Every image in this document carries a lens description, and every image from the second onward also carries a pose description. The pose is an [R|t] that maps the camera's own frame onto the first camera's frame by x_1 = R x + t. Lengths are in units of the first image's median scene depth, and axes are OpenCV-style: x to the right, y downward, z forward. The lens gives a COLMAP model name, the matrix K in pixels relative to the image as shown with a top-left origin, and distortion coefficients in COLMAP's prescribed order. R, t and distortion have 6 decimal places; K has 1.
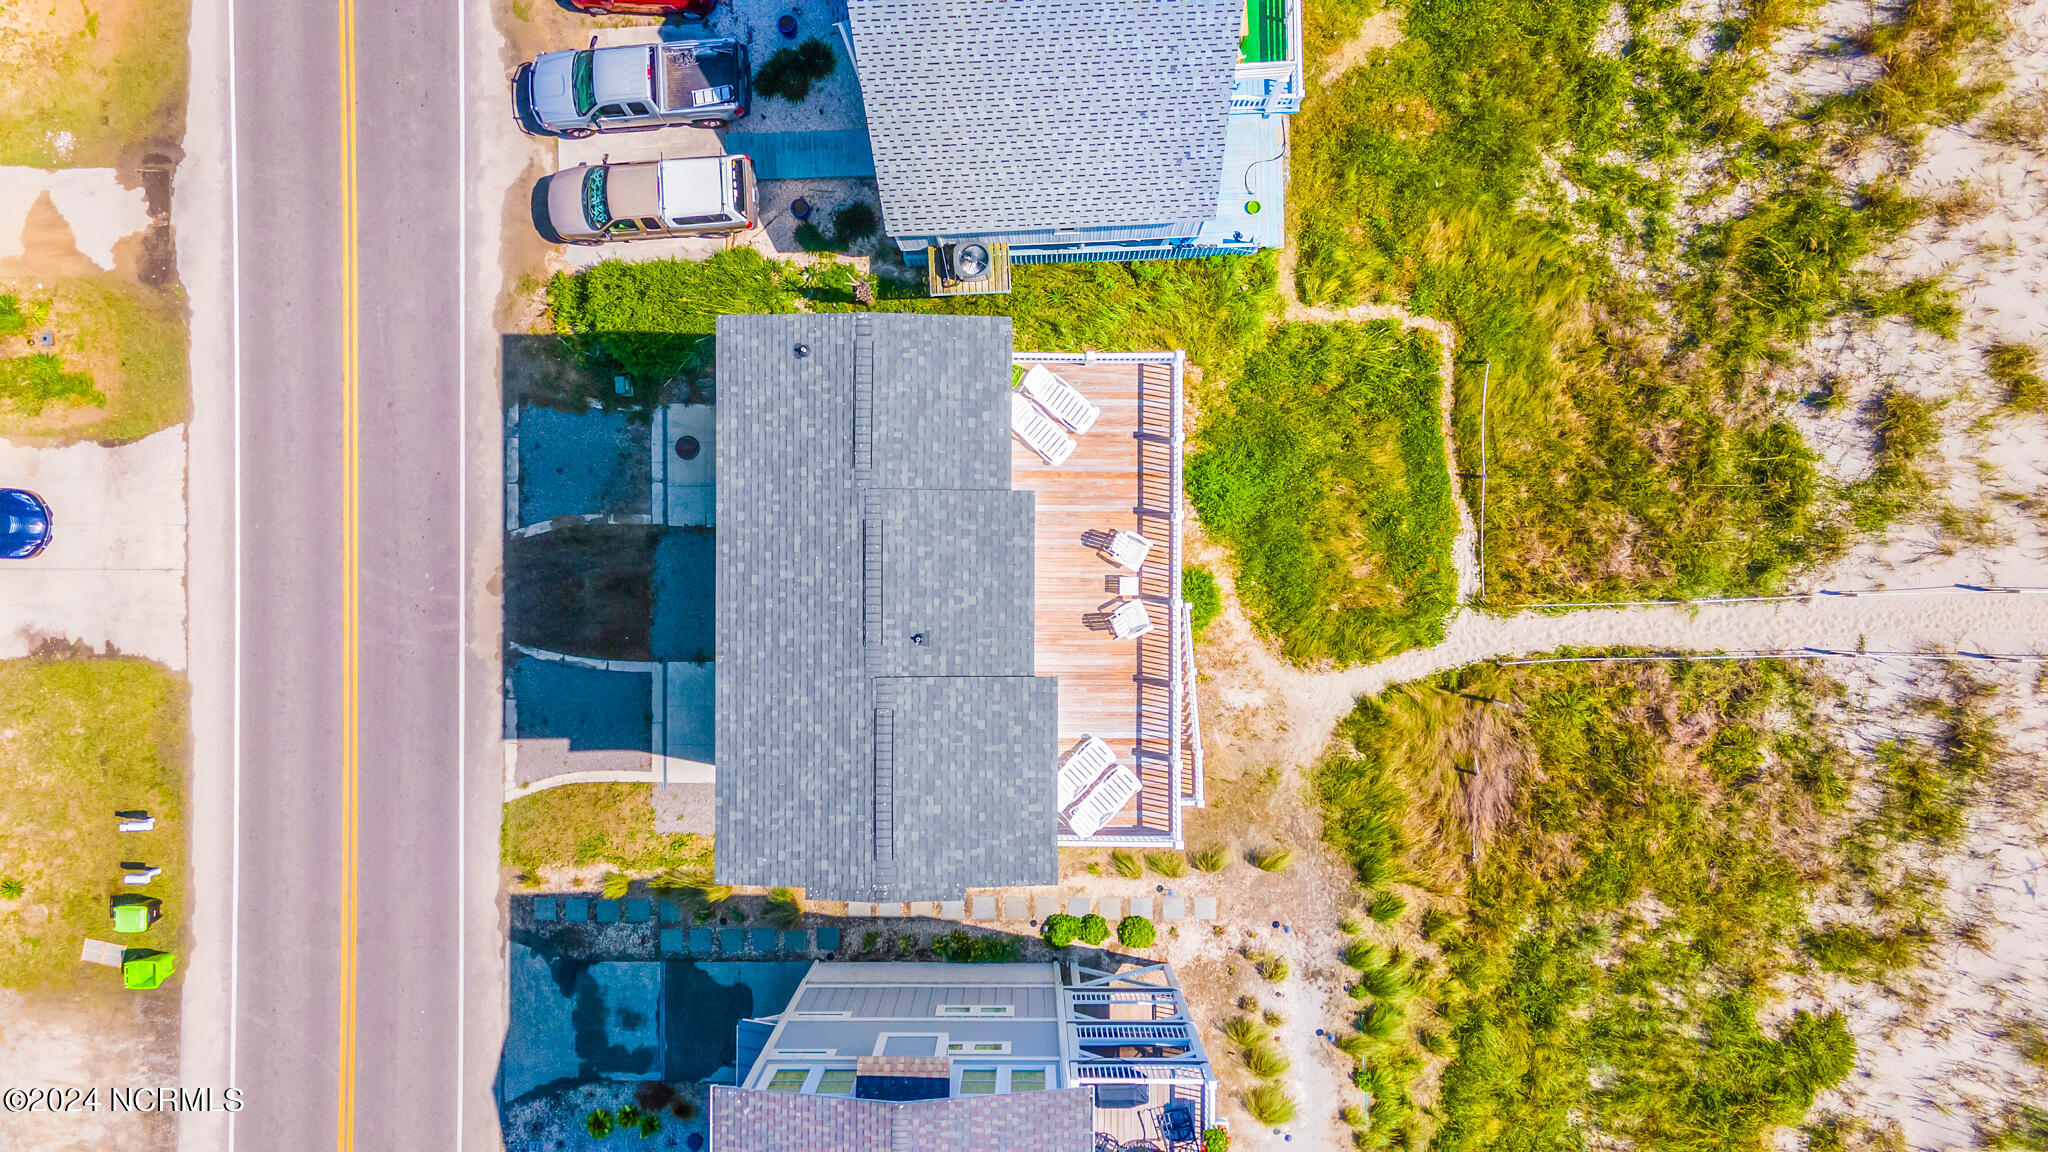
lens RADIAL K [[1466.0, 0, 1030.7], [0, 1466.0, 569.0], [0, 0, 1]] dist [0.030414, -0.000878]
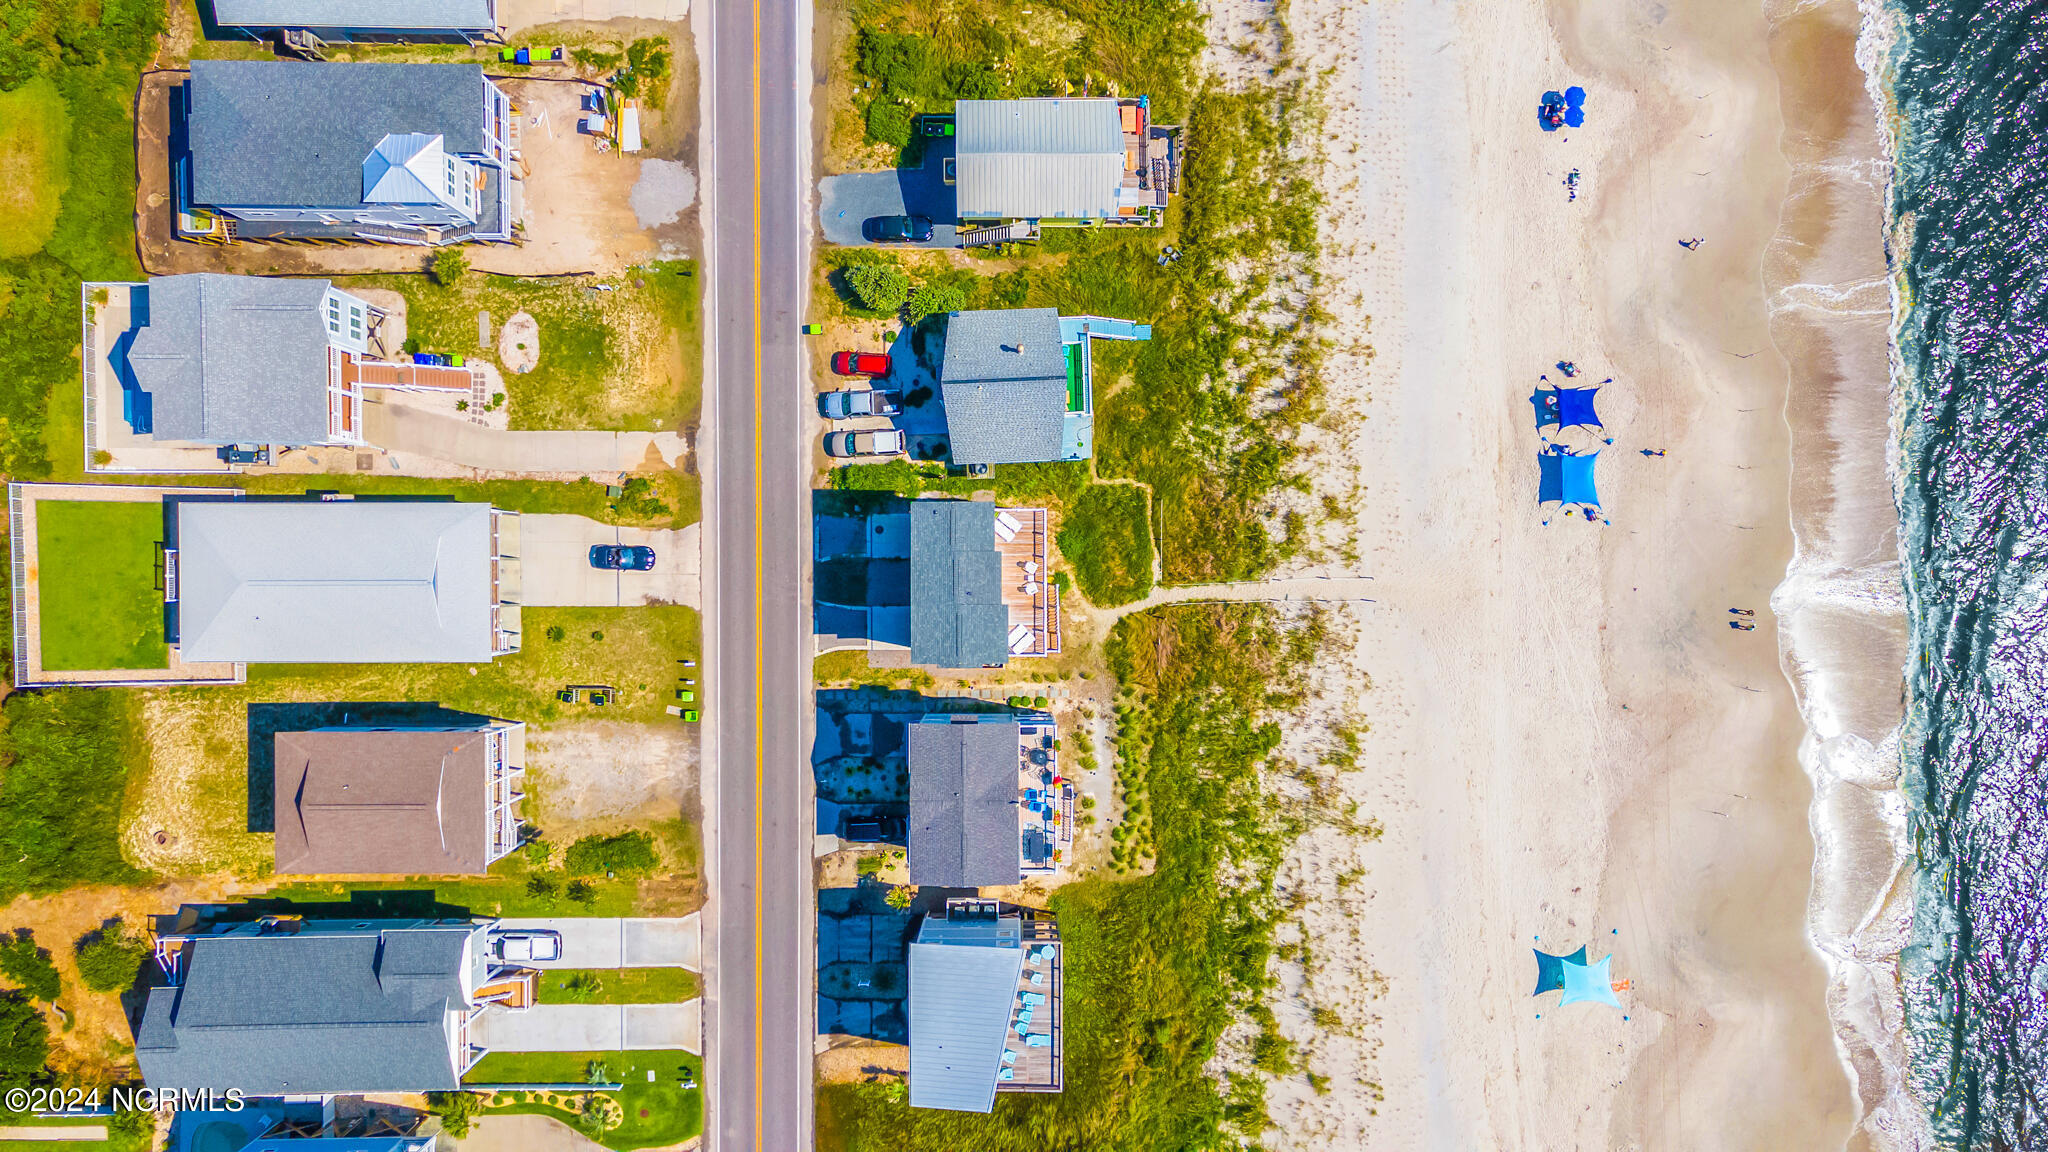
lens RADIAL K [[1466.0, 0, 1016.7], [0, 1466.0, 582.7], [0, 0, 1]] dist [0.030414, -0.000878]
pose [[0.999985, -0.004374, -0.003425, 0.037375], [0.004408, 0.999939, 0.010115, -0.009109], [0.003381, -0.010130, 0.999943, -1.820645]]
